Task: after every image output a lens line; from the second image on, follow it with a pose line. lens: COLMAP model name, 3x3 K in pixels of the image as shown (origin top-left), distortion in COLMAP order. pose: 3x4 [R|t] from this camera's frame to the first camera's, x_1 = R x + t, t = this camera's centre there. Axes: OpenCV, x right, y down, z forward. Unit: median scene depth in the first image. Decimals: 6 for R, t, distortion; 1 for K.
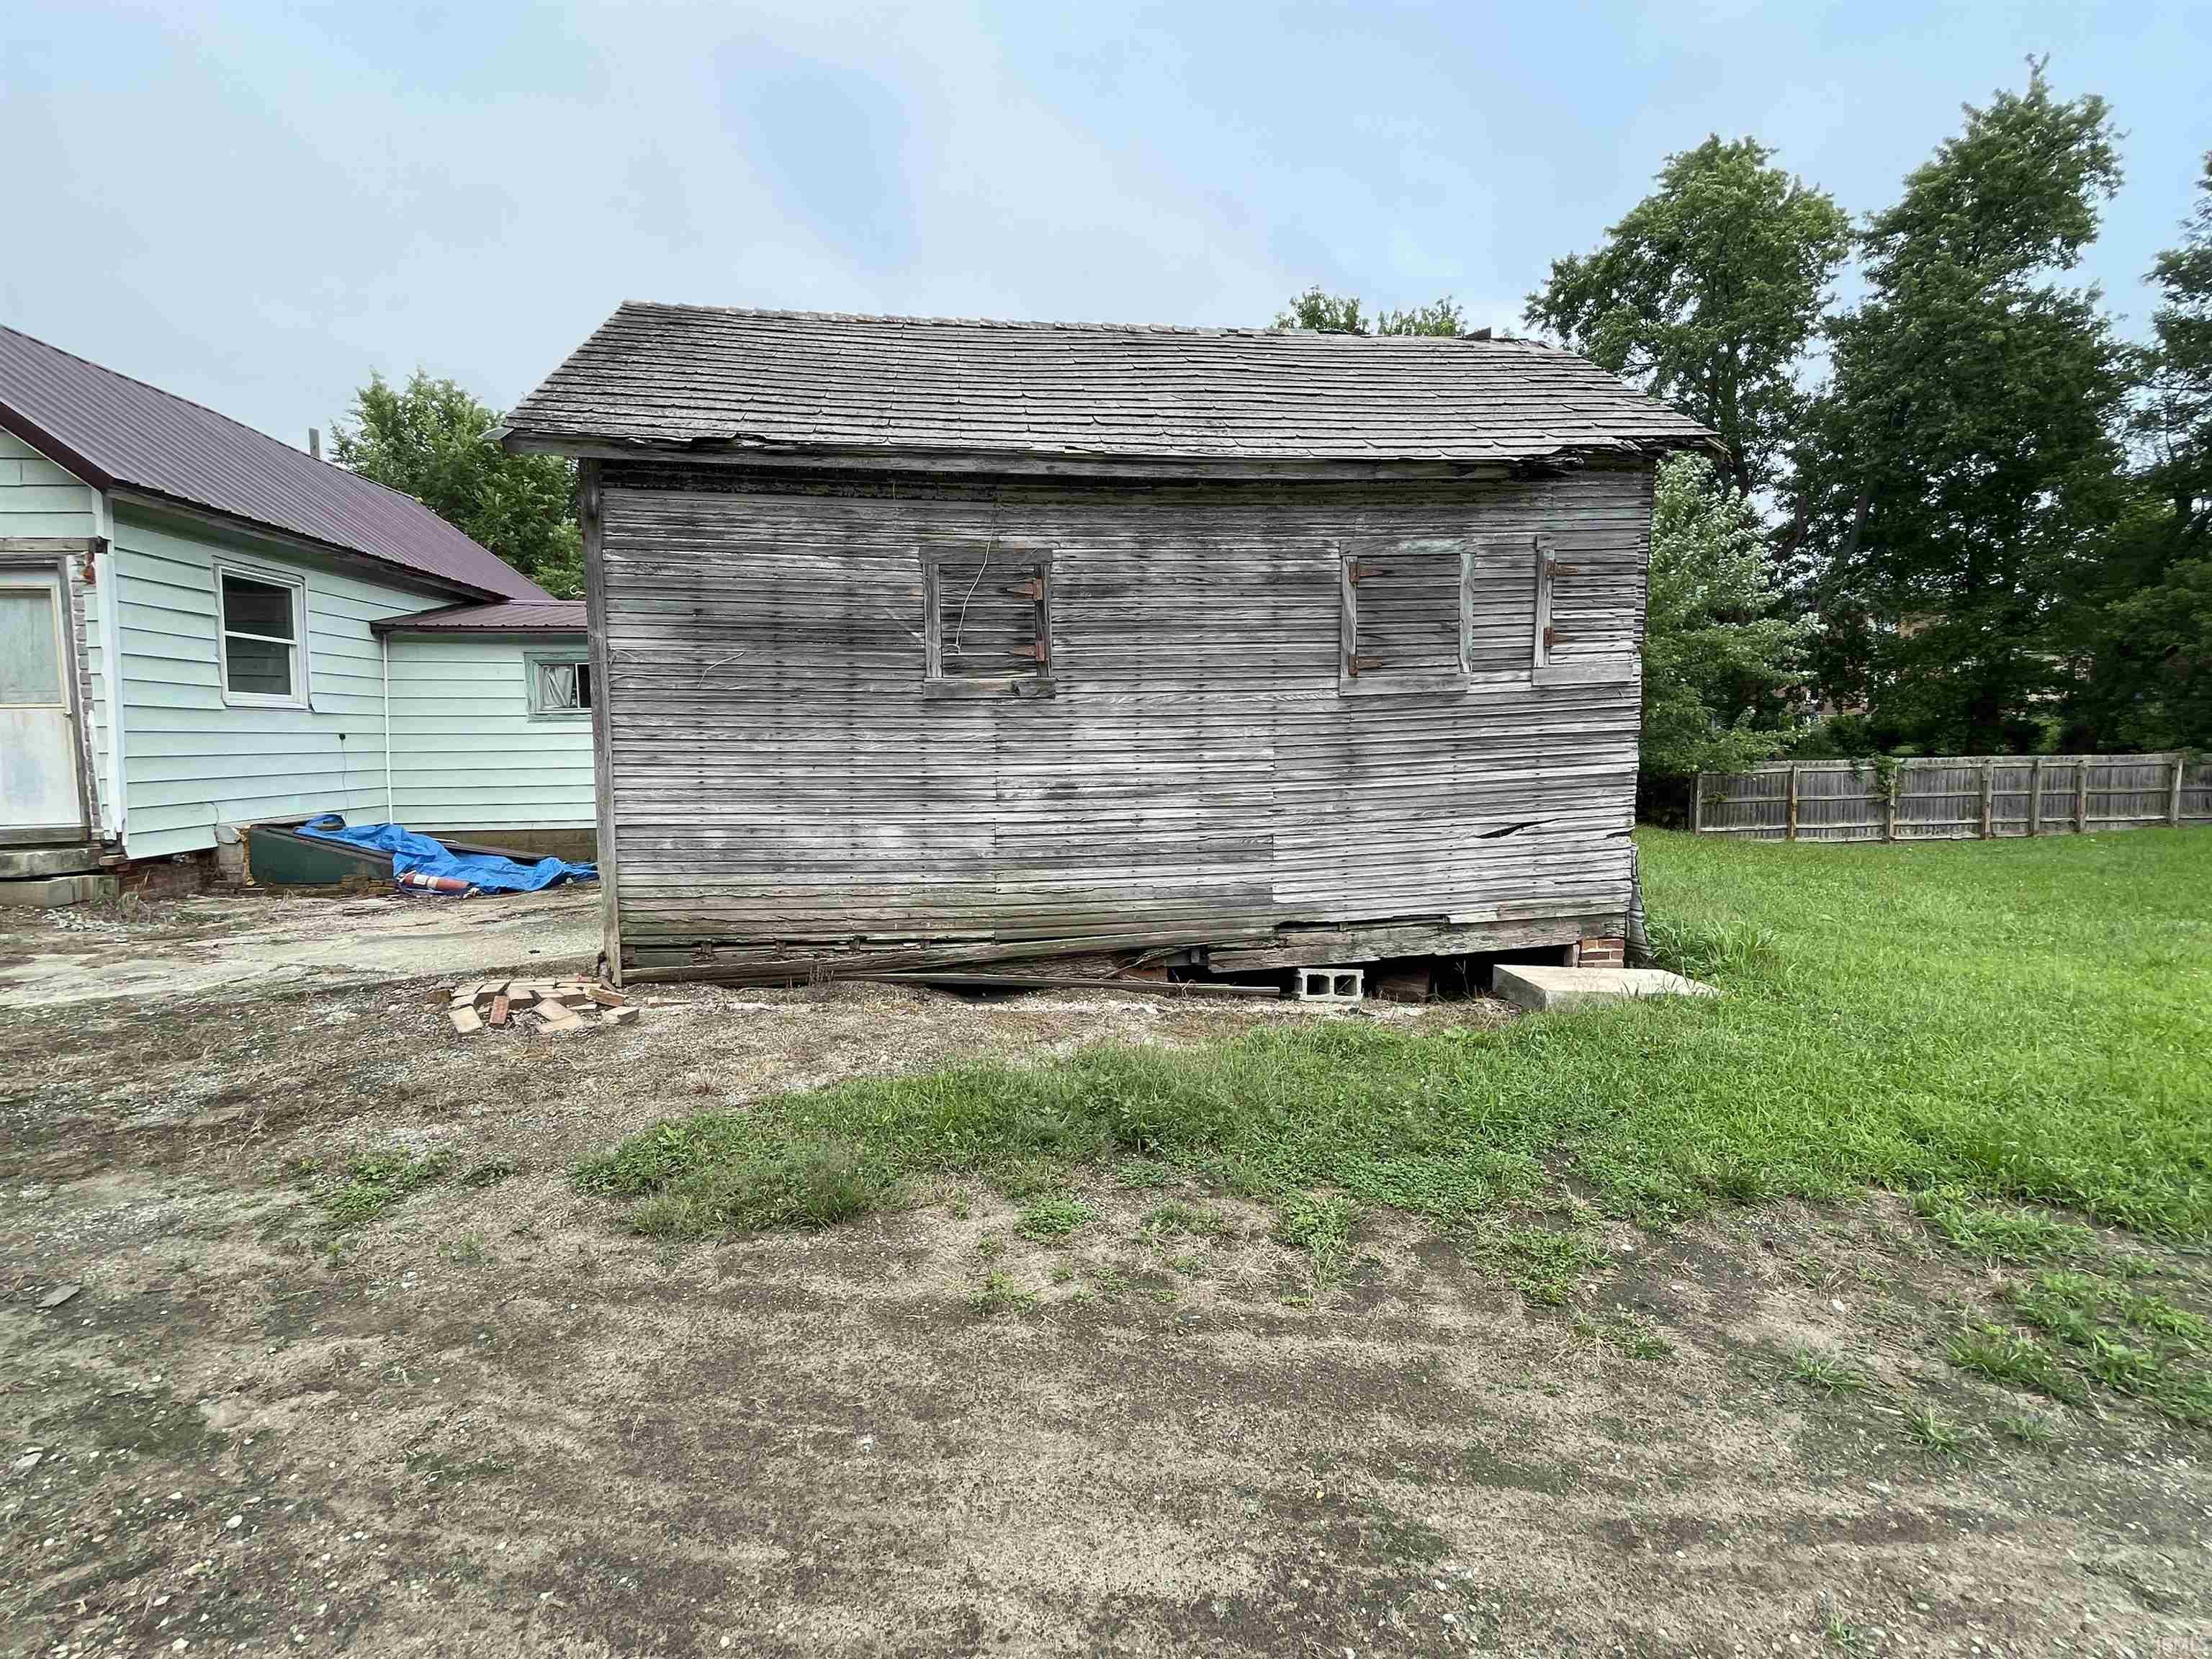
lens RADIAL K [[988.1, 0, 1106.0], [0, 988.1, 829.5], [0, 0, 1]] dist [-0.001935, -0.000668]
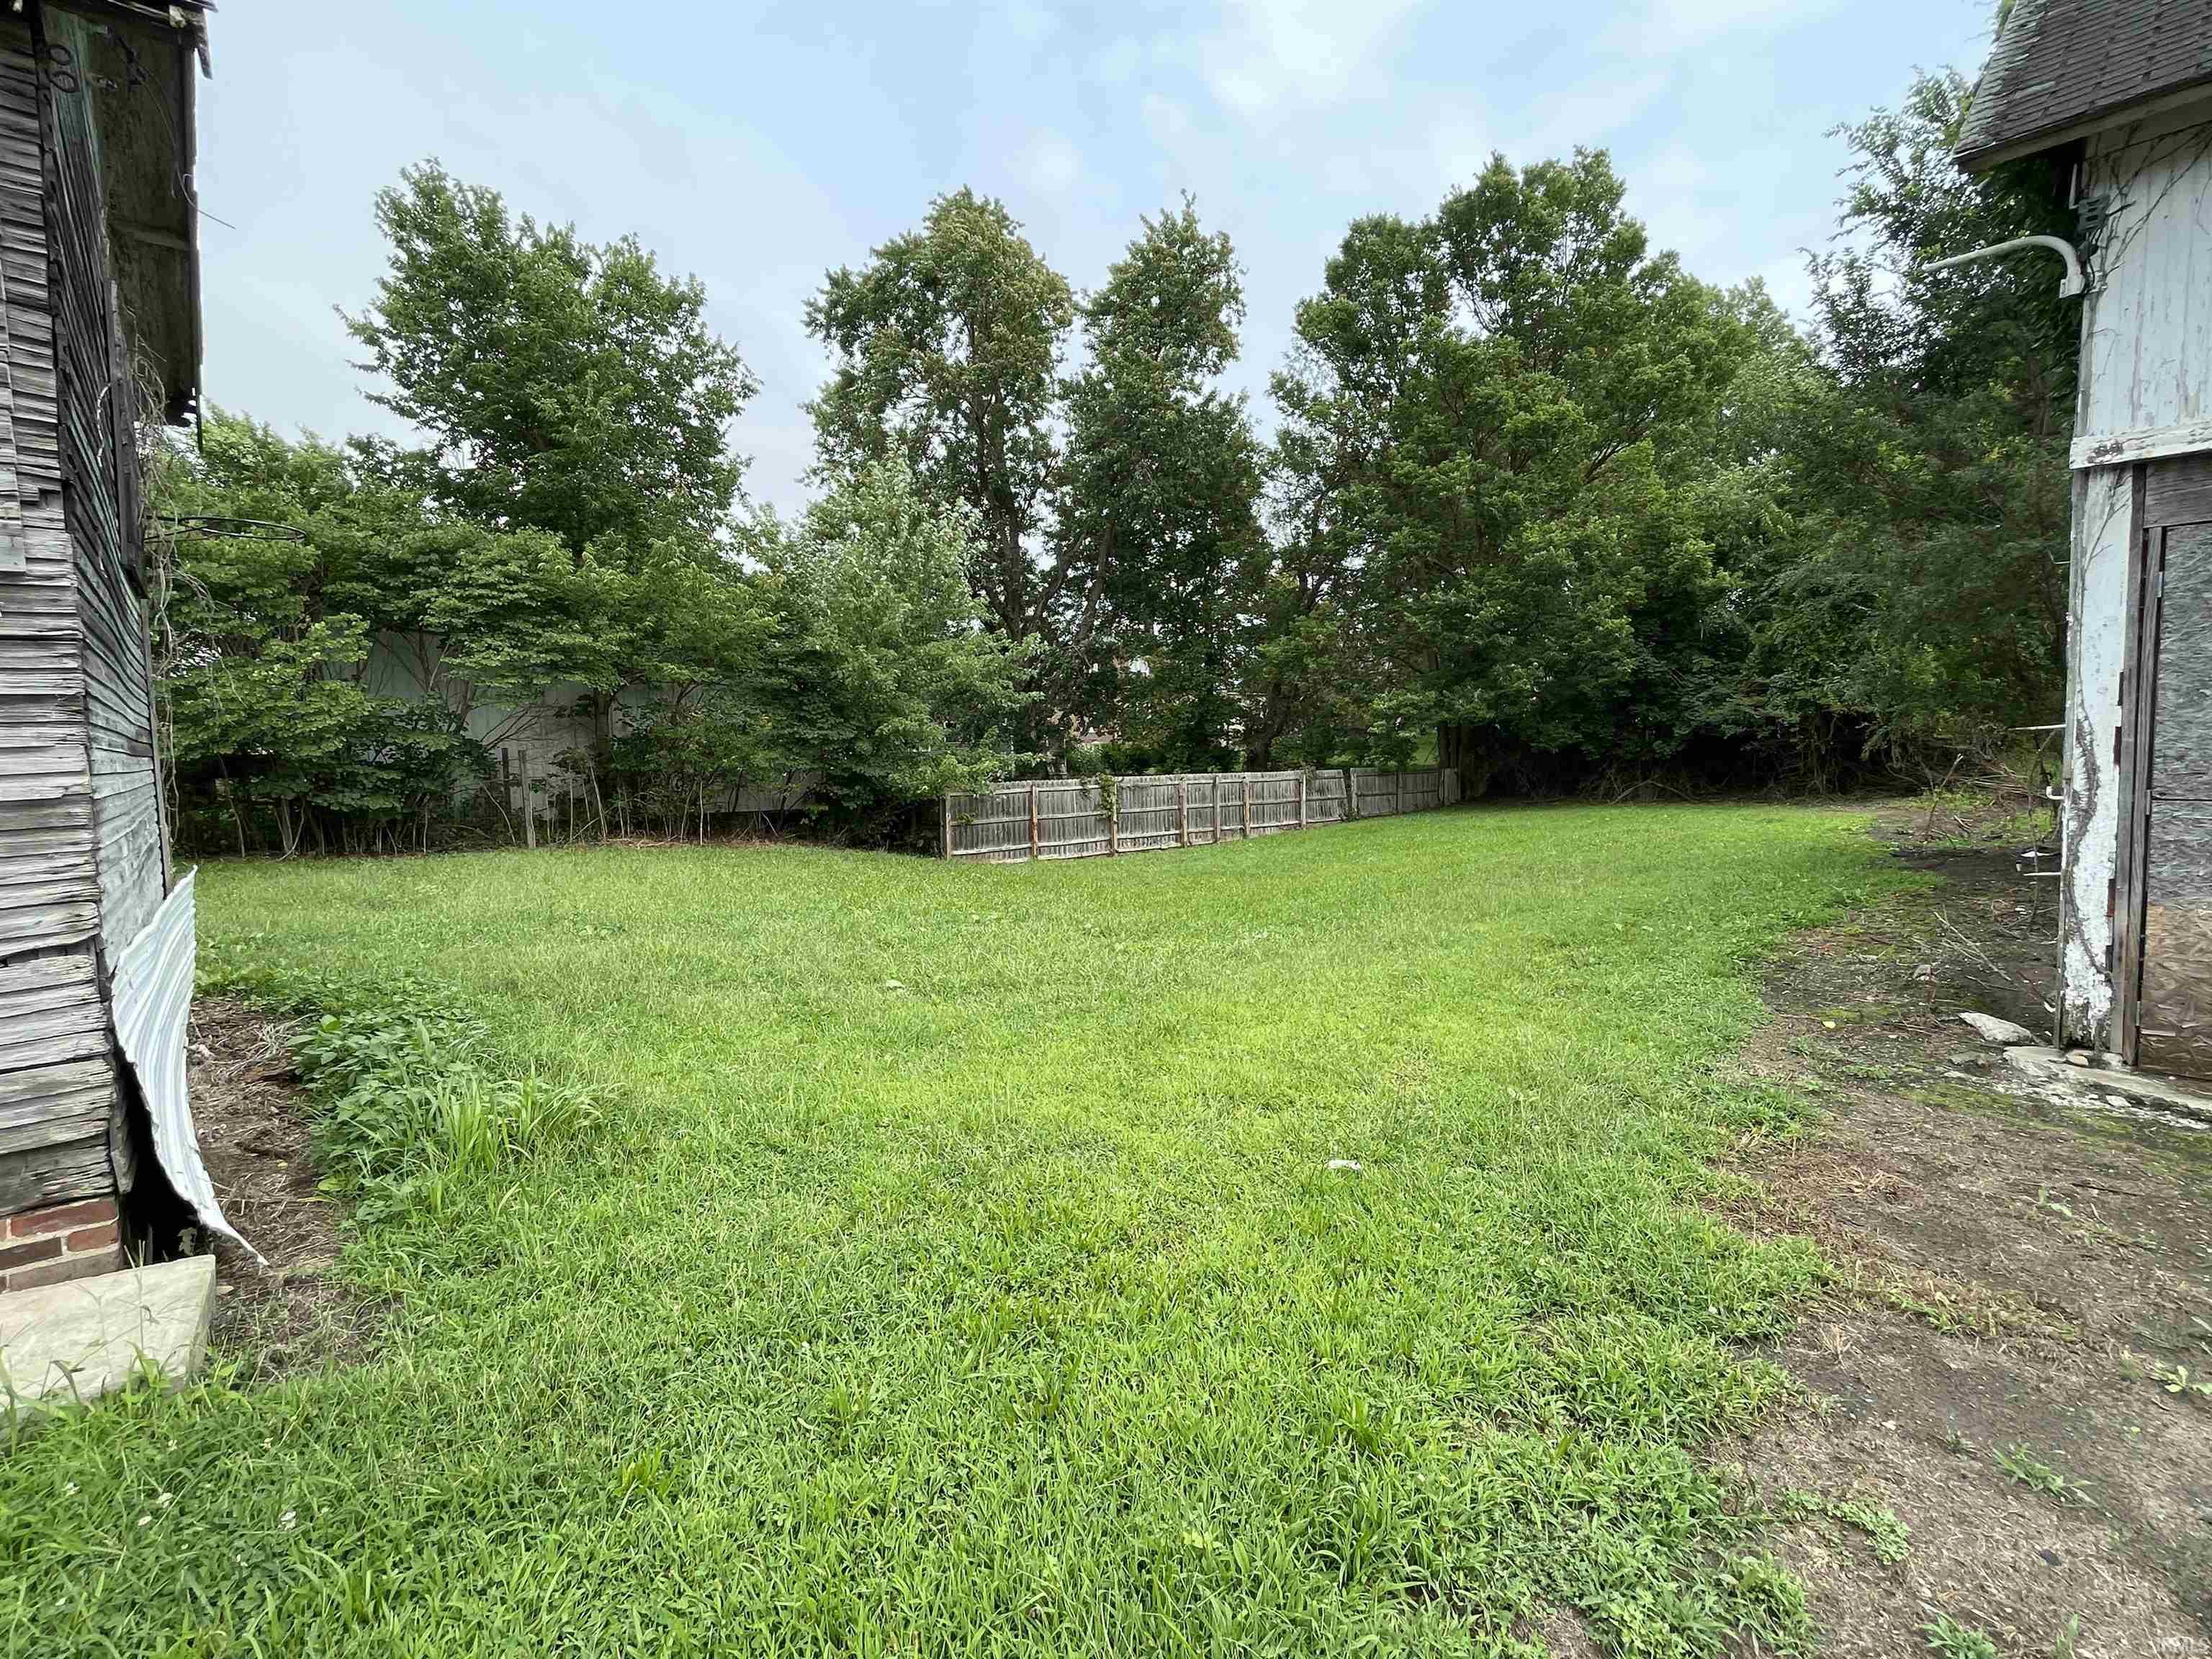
lens RADIAL K [[988.1, 0, 1106.0], [0, 988.1, 829.5], [0, 0, 1]] dist [-0.001935, -0.000668]
pose [[0.824641, -0.042409, 0.564065, 0.133626], [0.058352, 0.998243, -0.010255, -0.003211], [-0.562639, 0.041371, 0.825667, 0.085638]]
